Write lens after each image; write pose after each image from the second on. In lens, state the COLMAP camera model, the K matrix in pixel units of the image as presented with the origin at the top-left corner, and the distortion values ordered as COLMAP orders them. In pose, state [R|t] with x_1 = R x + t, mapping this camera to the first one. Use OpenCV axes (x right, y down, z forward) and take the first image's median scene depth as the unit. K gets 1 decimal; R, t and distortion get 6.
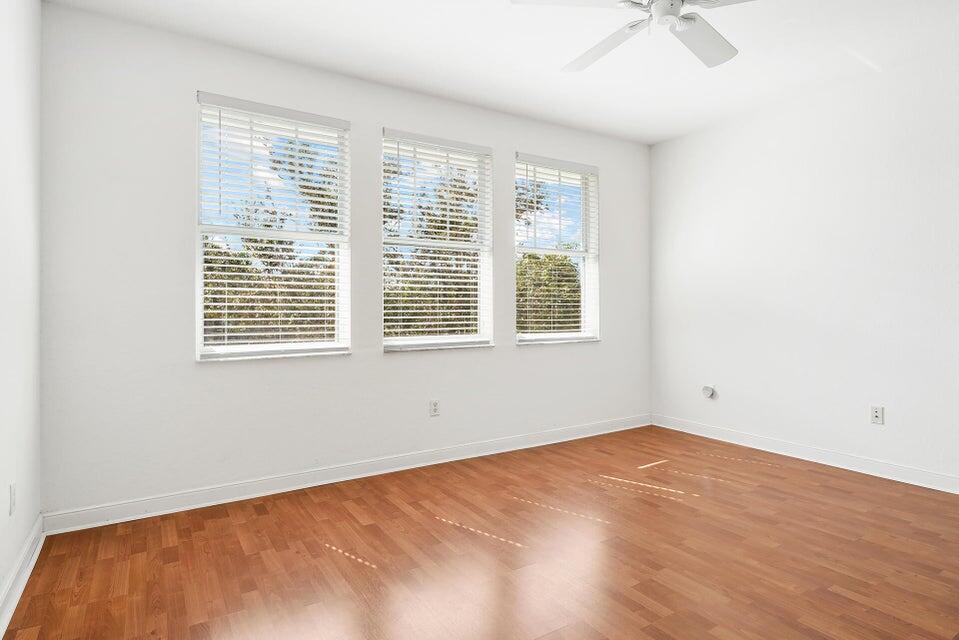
lens RADIAL K [[525.7, 0, 474.3], [0, 525.7, 310.5], [0, 0, 1]] dist [-0.003465, -0.001629]
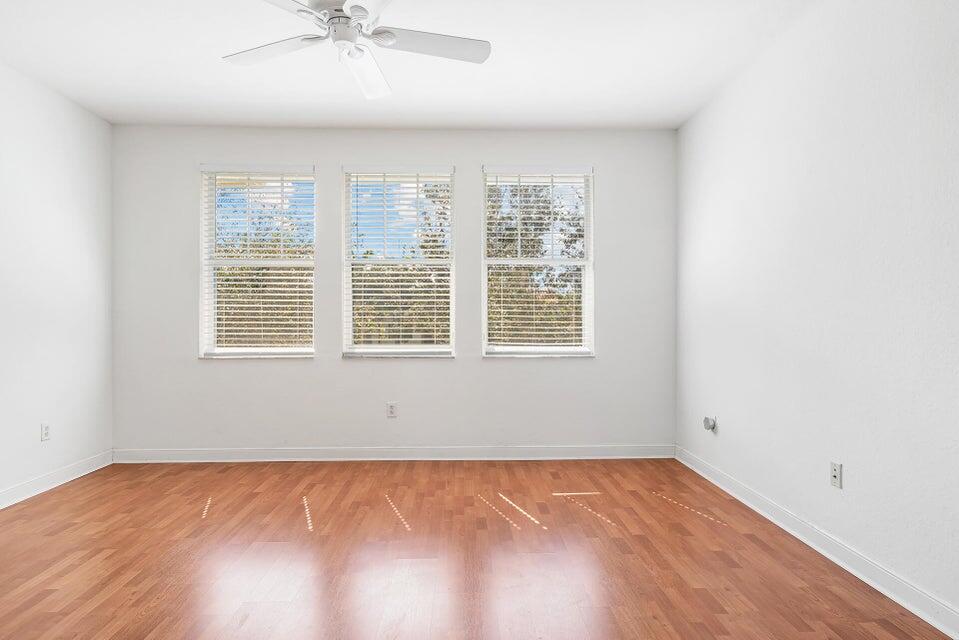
lens RADIAL K [[533.6, 0, 476.4], [0, 533.6, 317.0], [0, 0, 1]] dist [-0.005762, 0.000439]
pose [[0.860658, 0.002715, -0.509177, 0.725827], [-0.003876, 0.999992, -0.001220, -0.012301], [0.509169, 0.003024, 0.860661, 0.129937]]
